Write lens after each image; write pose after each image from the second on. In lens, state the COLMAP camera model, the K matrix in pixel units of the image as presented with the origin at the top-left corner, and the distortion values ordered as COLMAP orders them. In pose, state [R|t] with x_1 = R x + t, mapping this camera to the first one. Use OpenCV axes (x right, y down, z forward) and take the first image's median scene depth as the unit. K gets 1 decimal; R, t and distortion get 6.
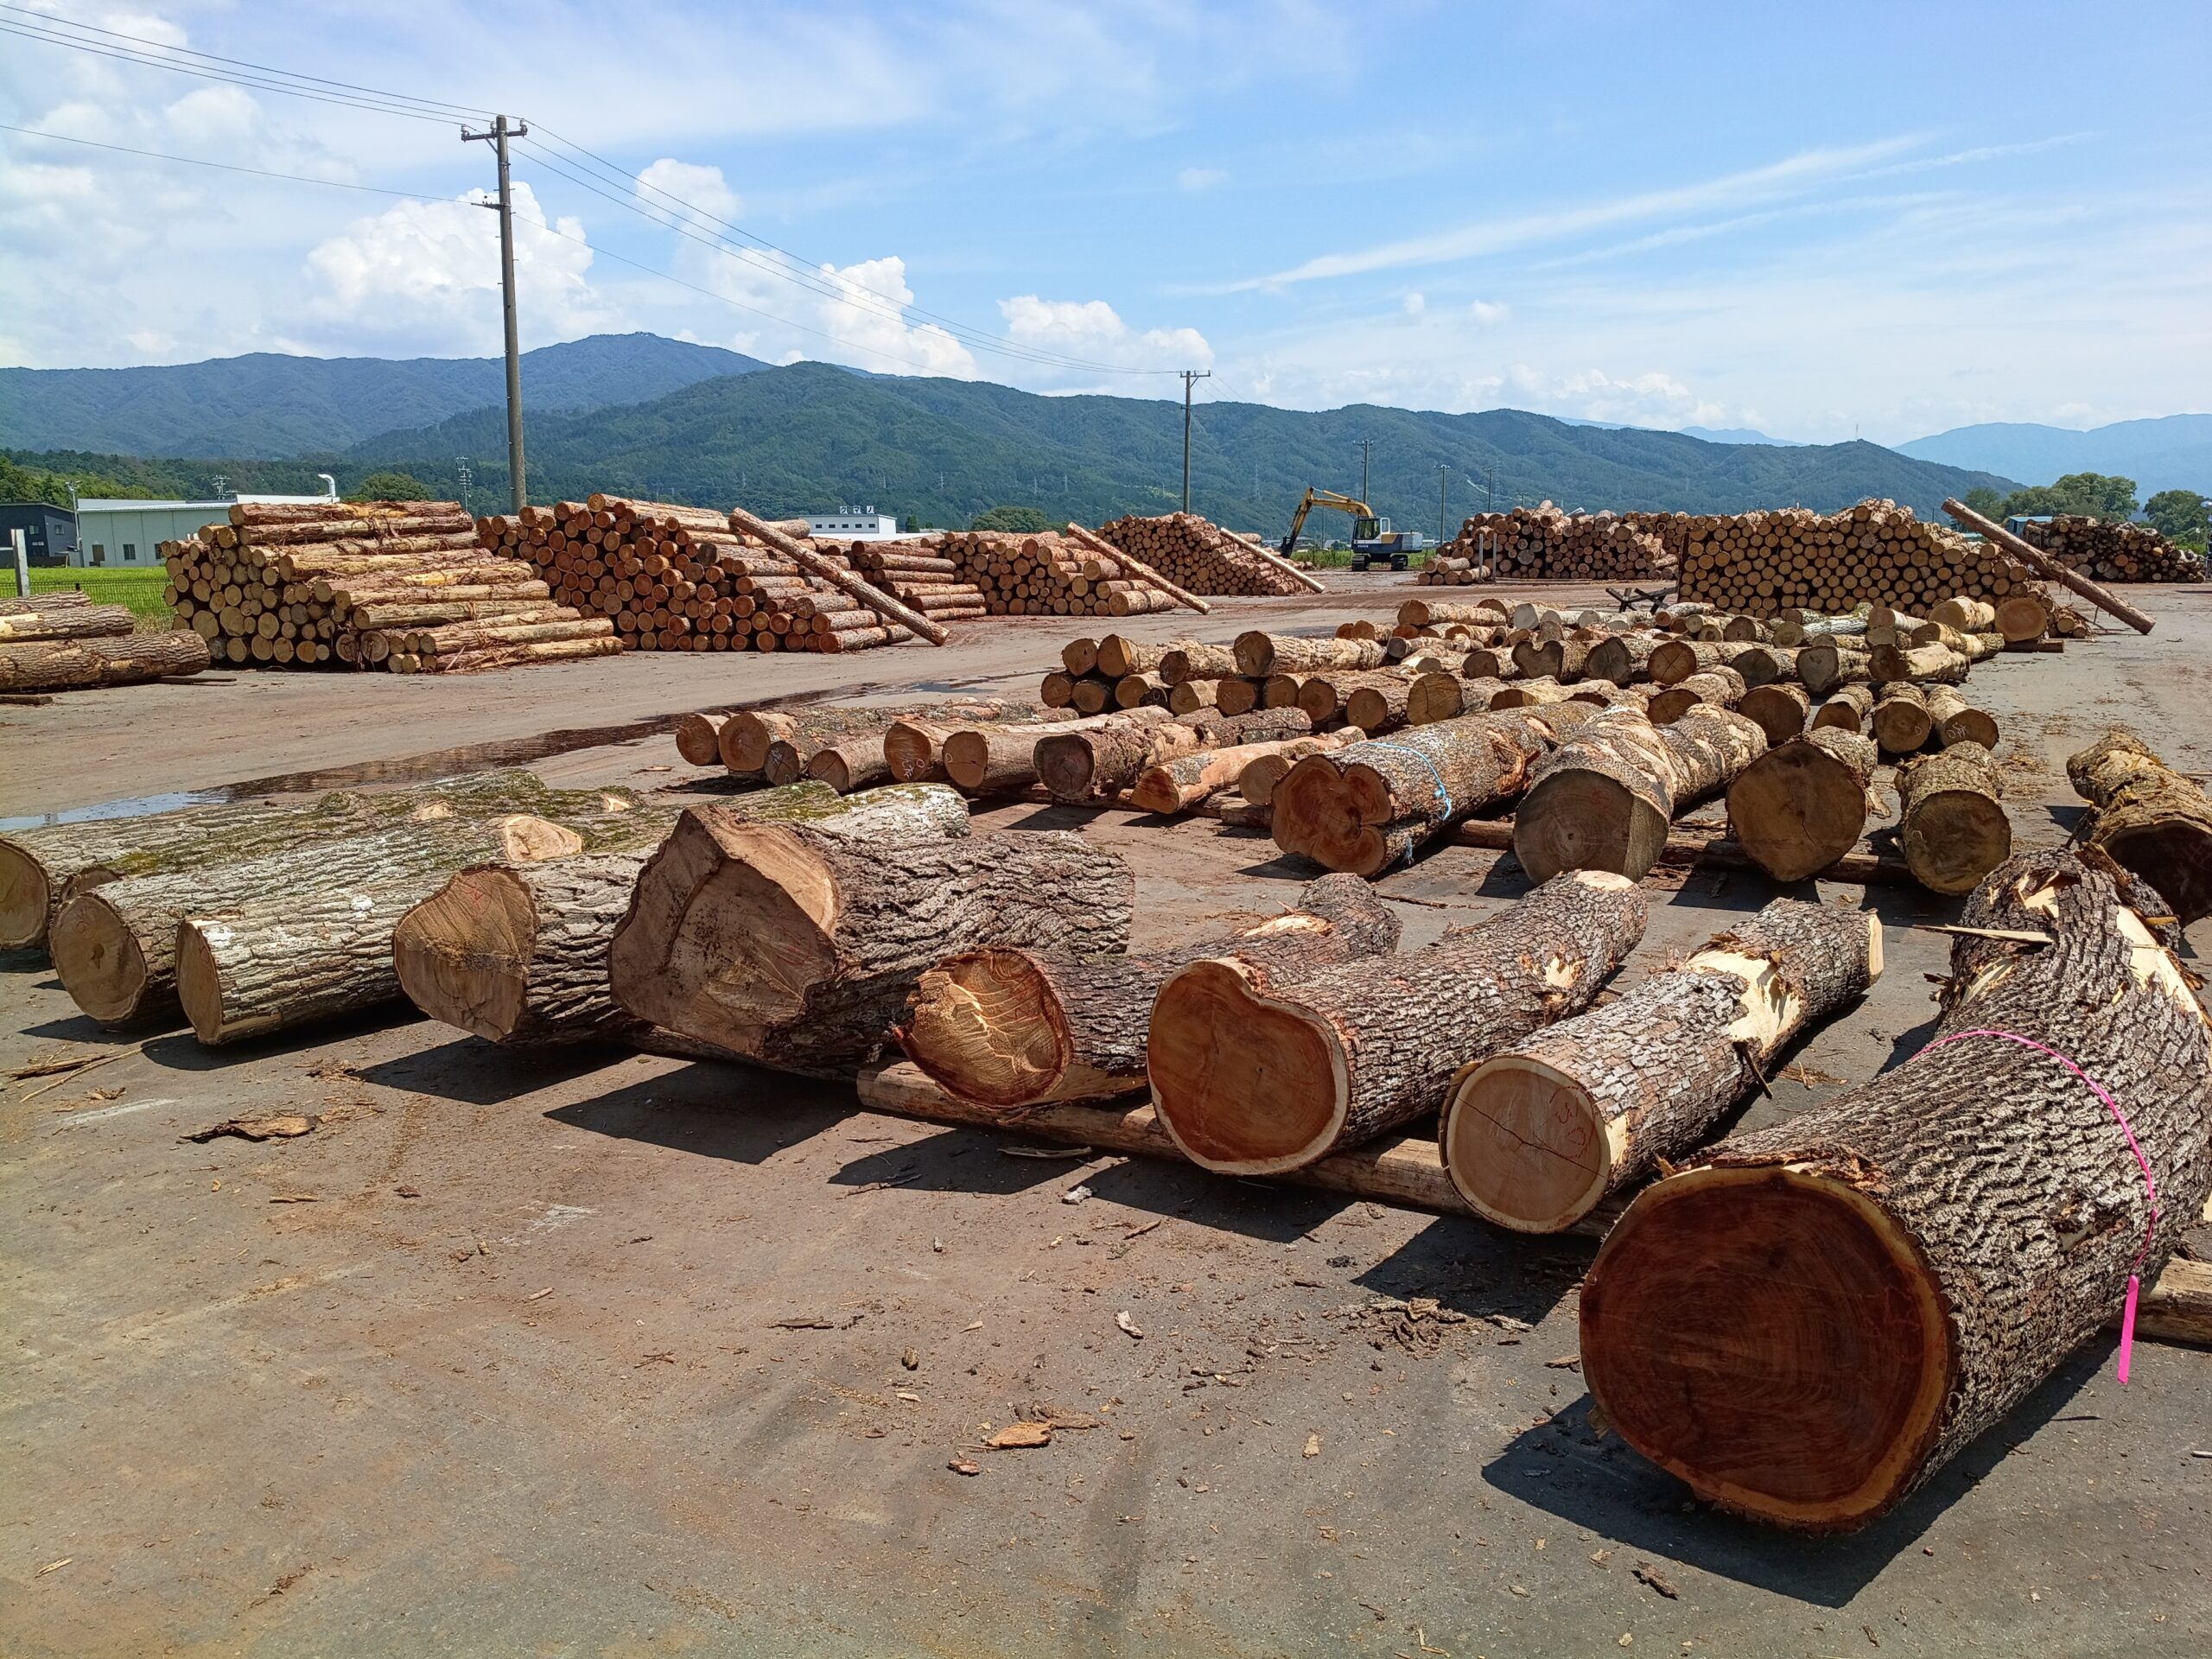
lens RADIAL K [[1647.8, 0, 1117.0], [0, 1647.8, 830.3], [0, 0, 1]] dist [0.089890, -0.205769]
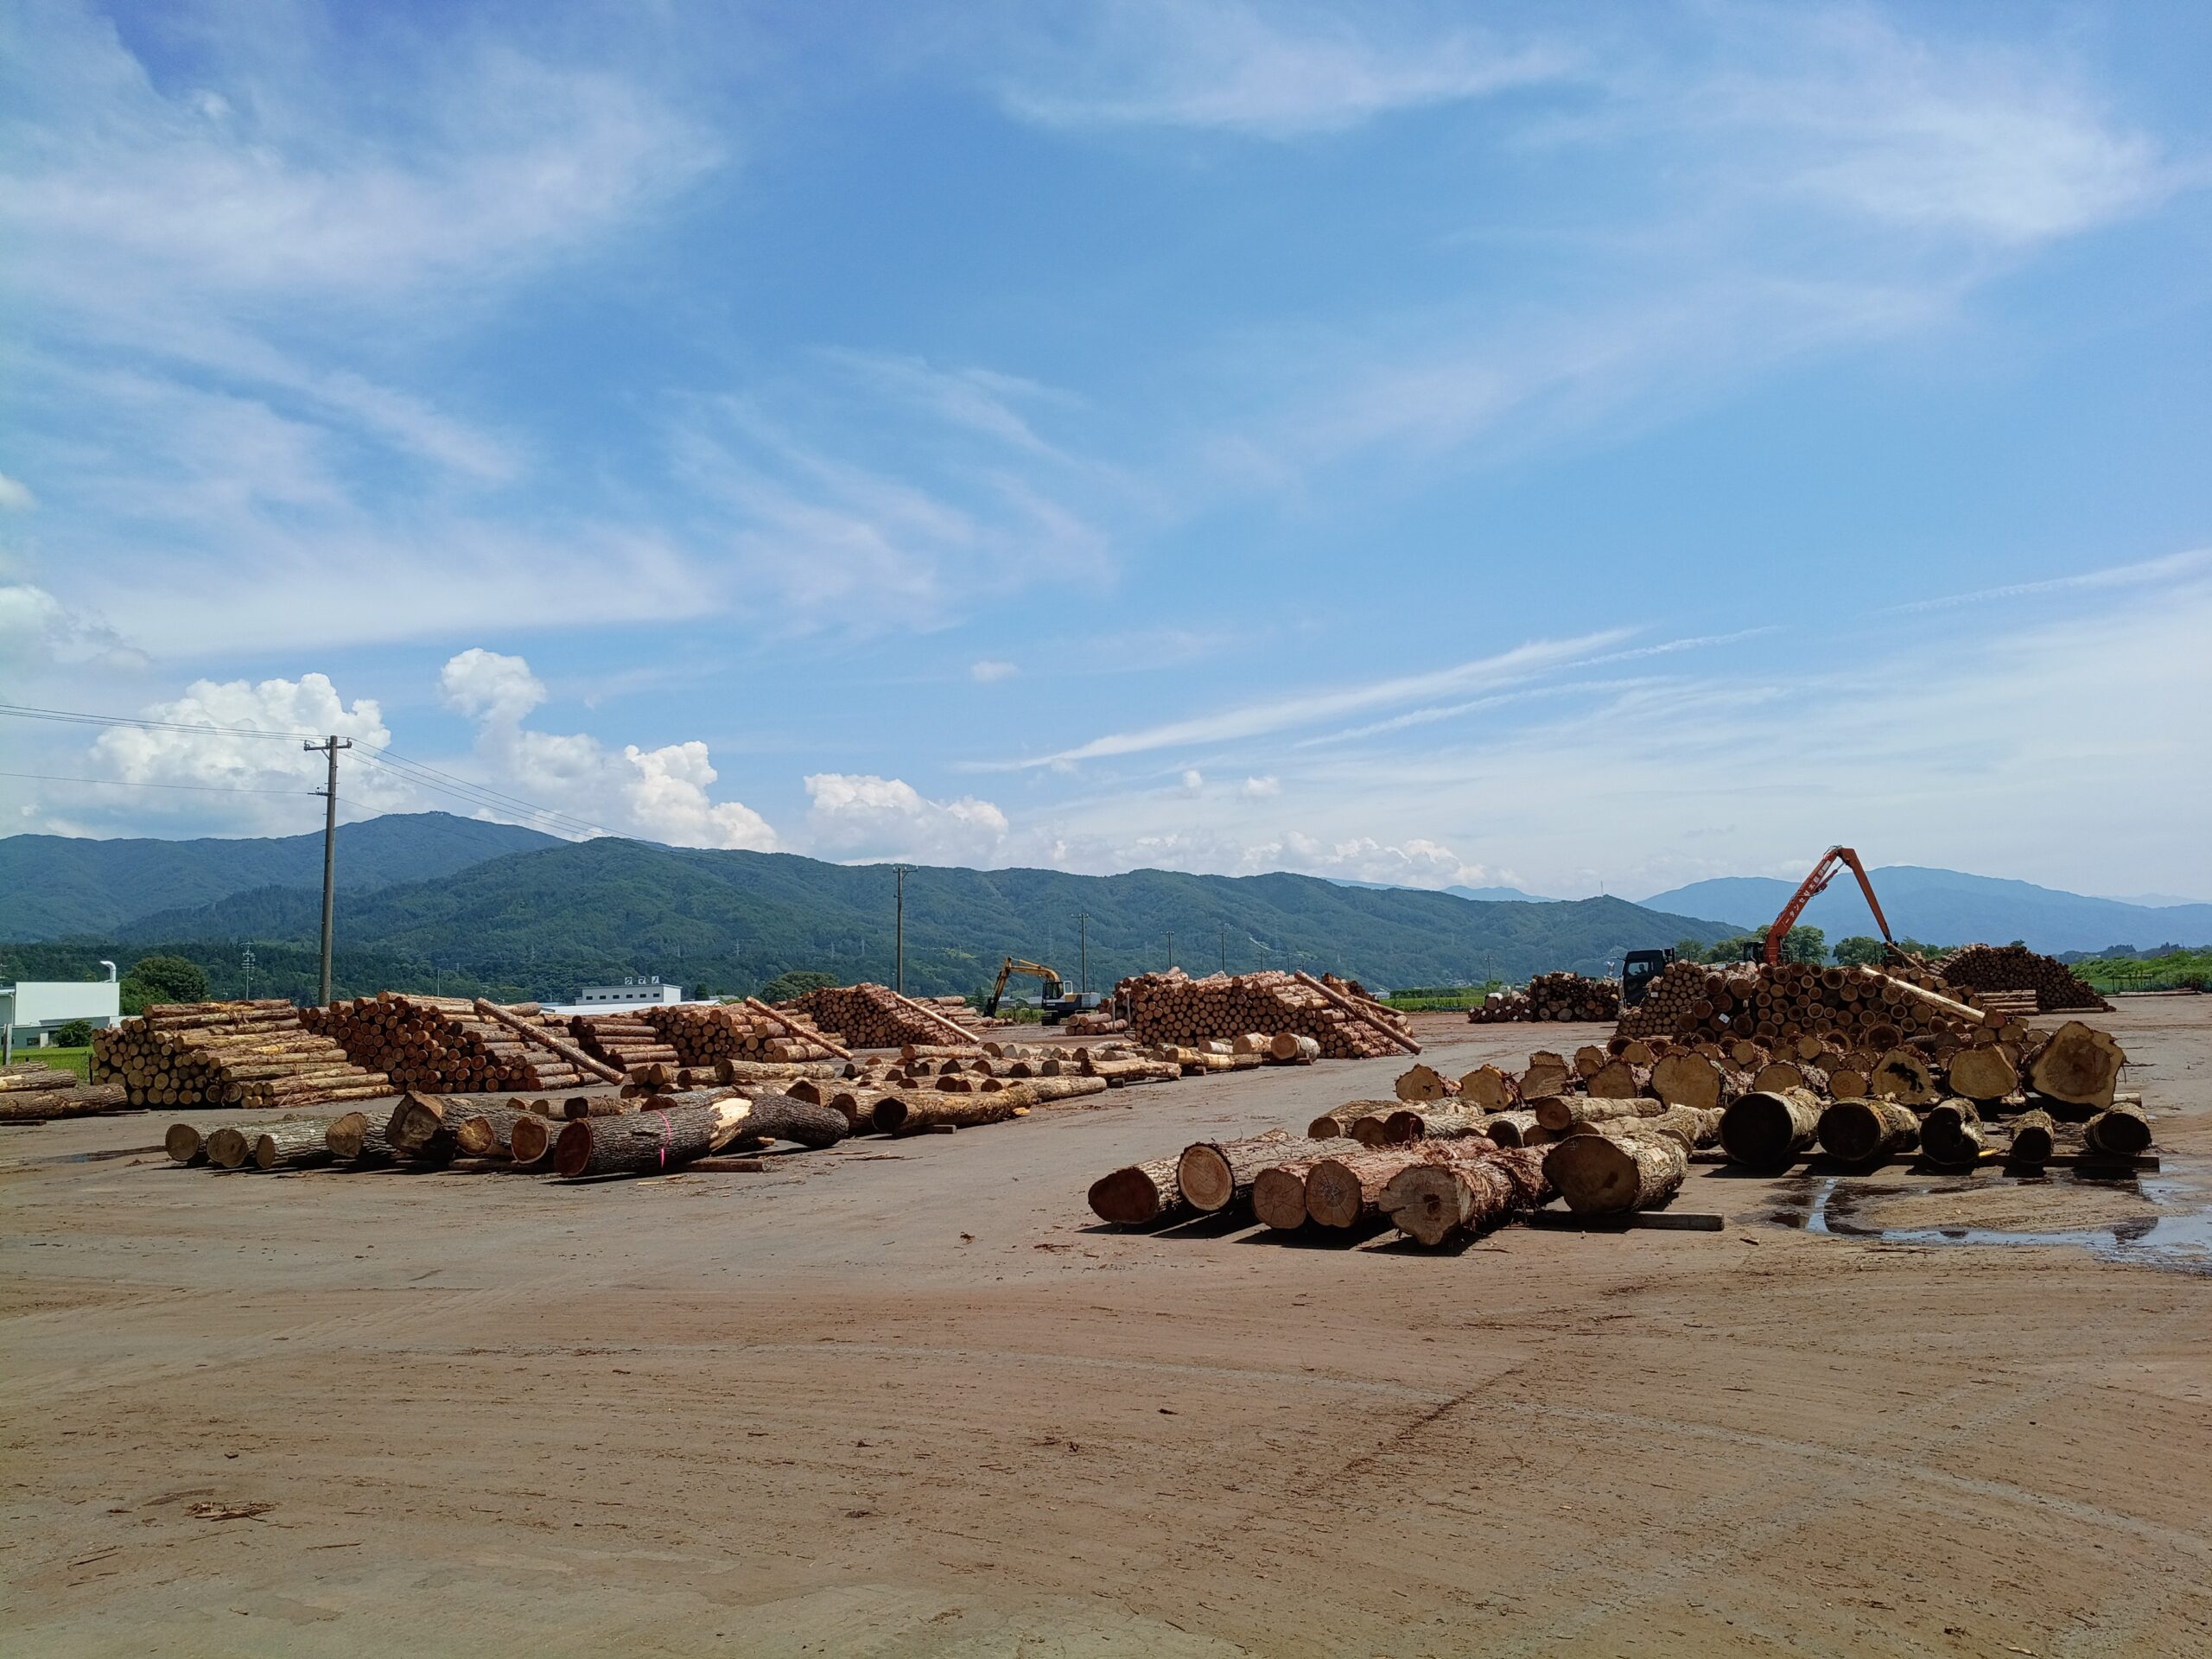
lens RADIAL K [[1647.8, 0, 1117.0], [0, 1647.8, 830.3], [0, 0, 1]] dist [0.089890, -0.205769]
pose [[0.992663, -0.012017, 0.120313, 0.125369], [0.044276, 0.962062, -0.269214, 0.069583], [-0.112514, 0.272566, 0.955536, -0.417060]]
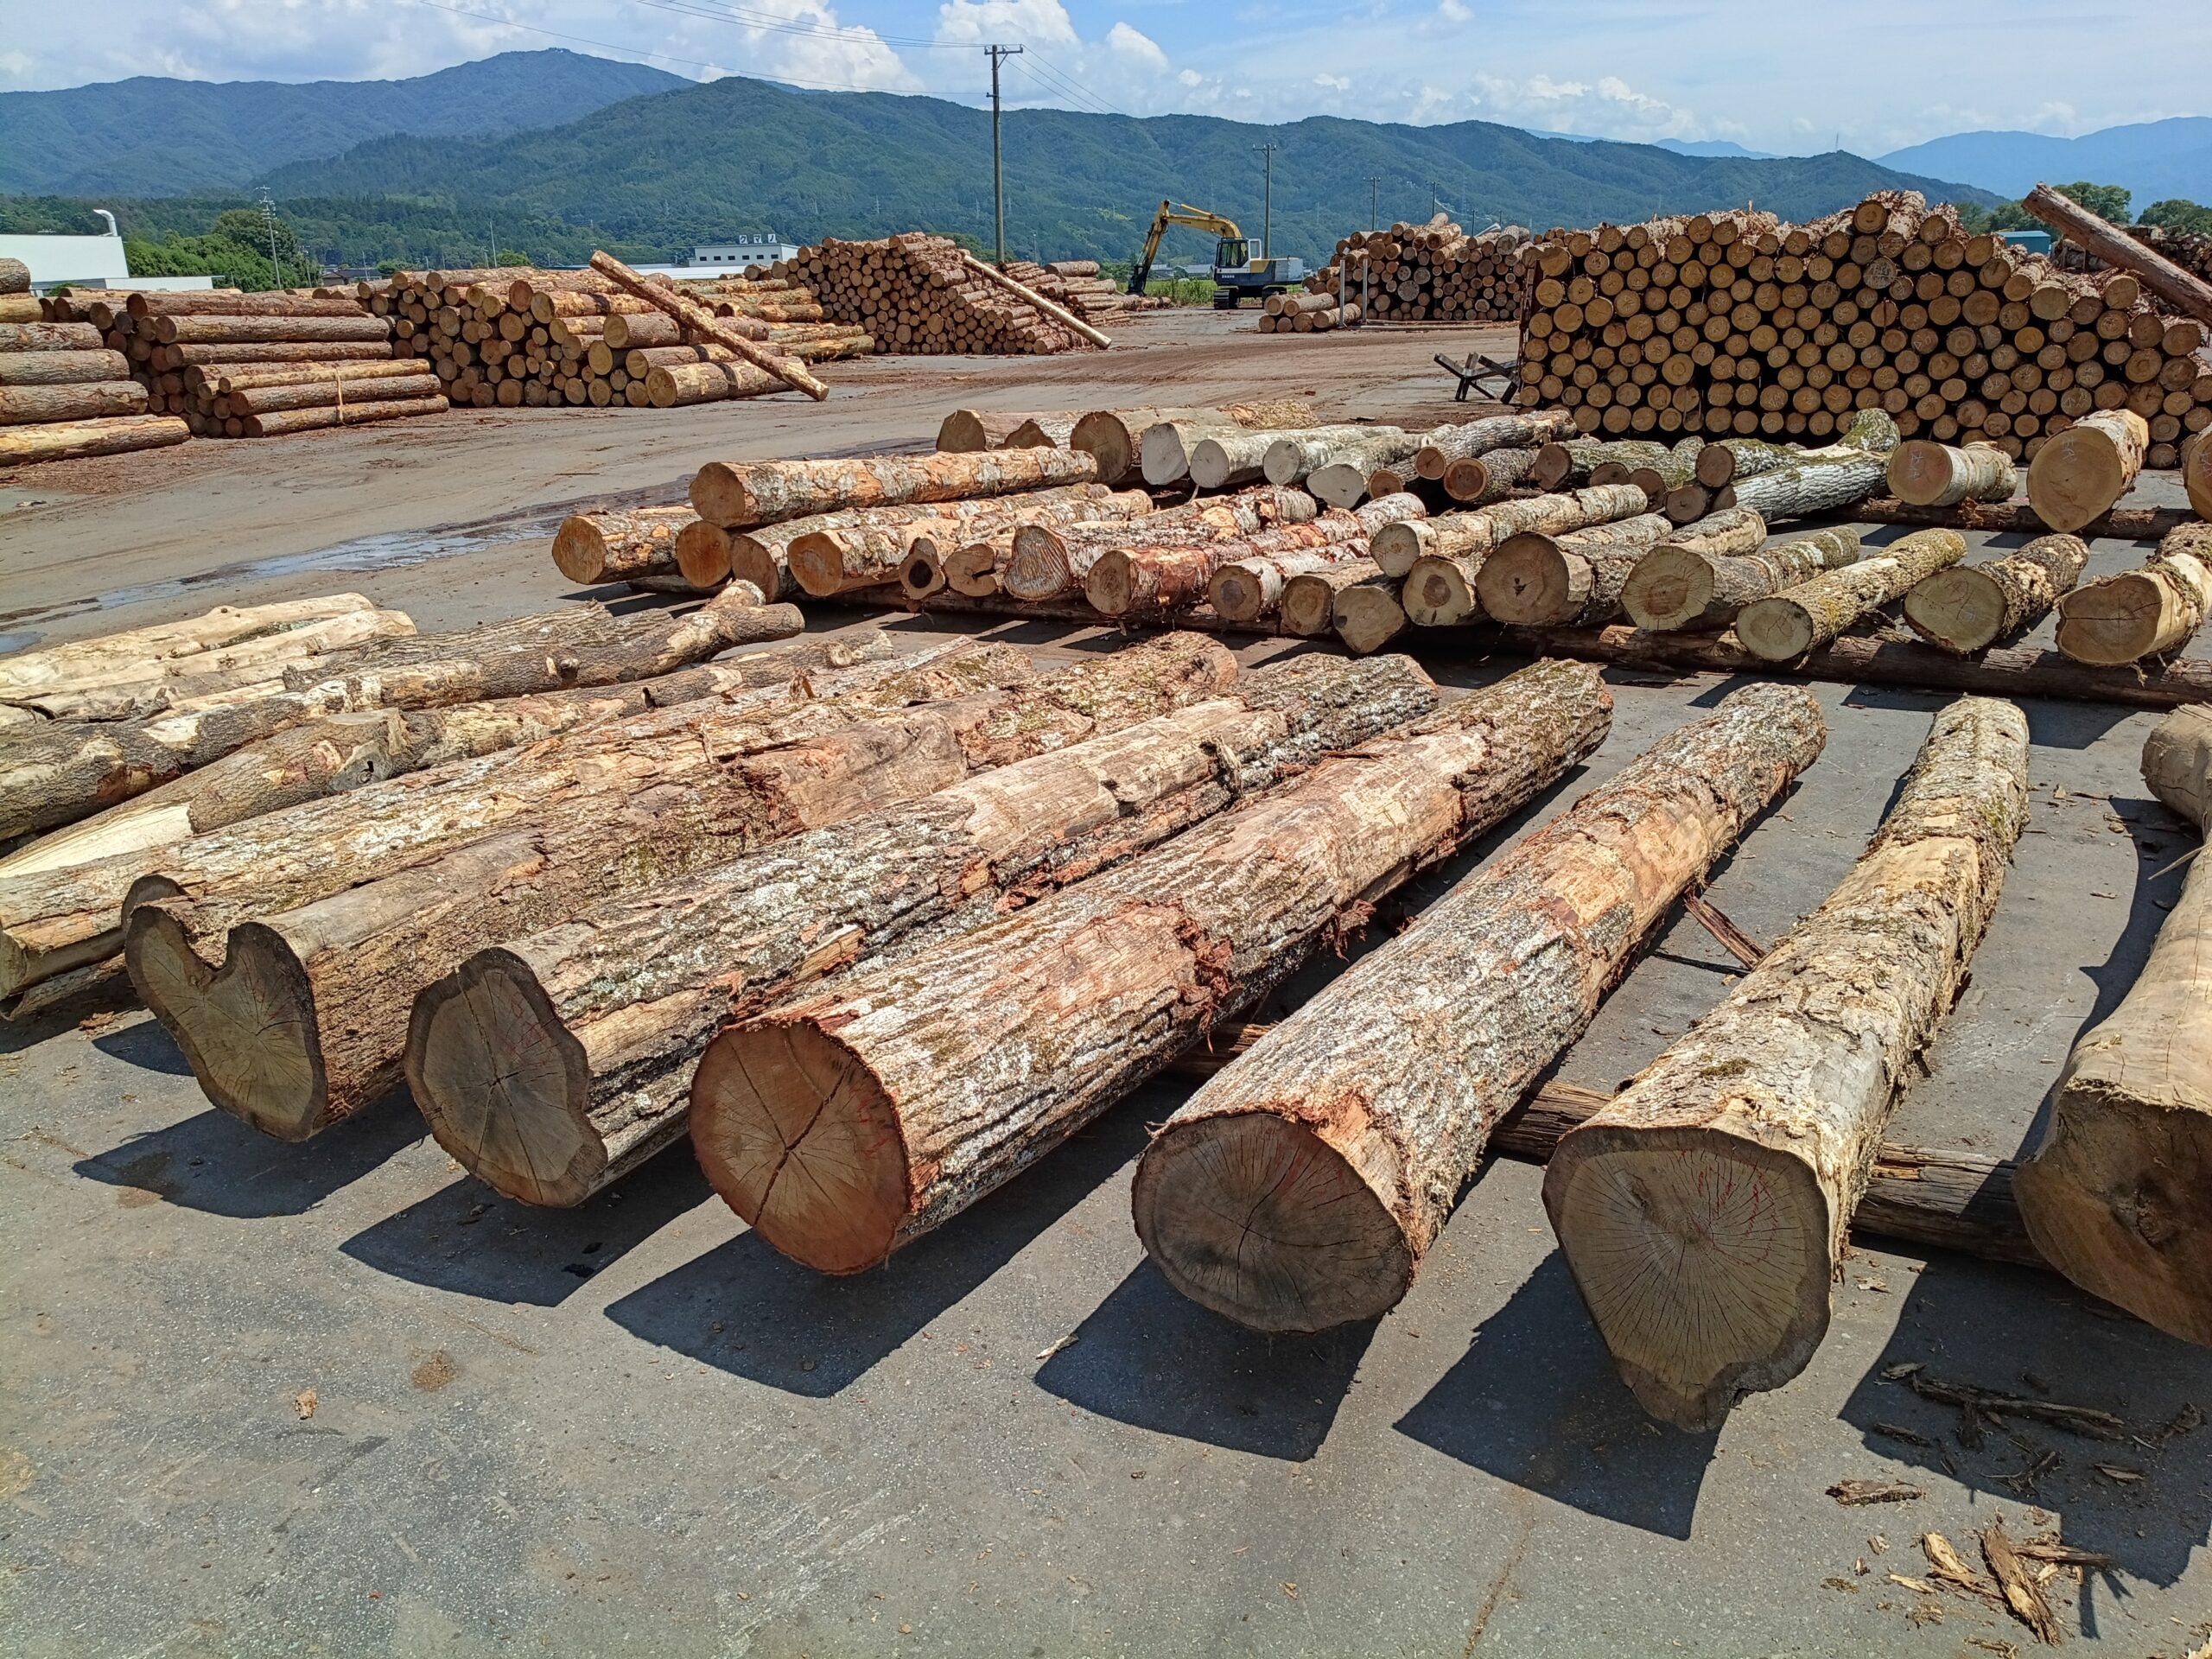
lens RADIAL K [[1656.3, 0, 1106.0], [0, 1656.3, 829.5], [0, 0, 1]] dist [0.012417, -0.036811]
pose [[0.999706, -0.019297, 0.014652, 0.170397], [0.016840, 0.988170, 0.152433, -0.072507], [-0.017420, -0.152142, 0.988205, 0.398450]]
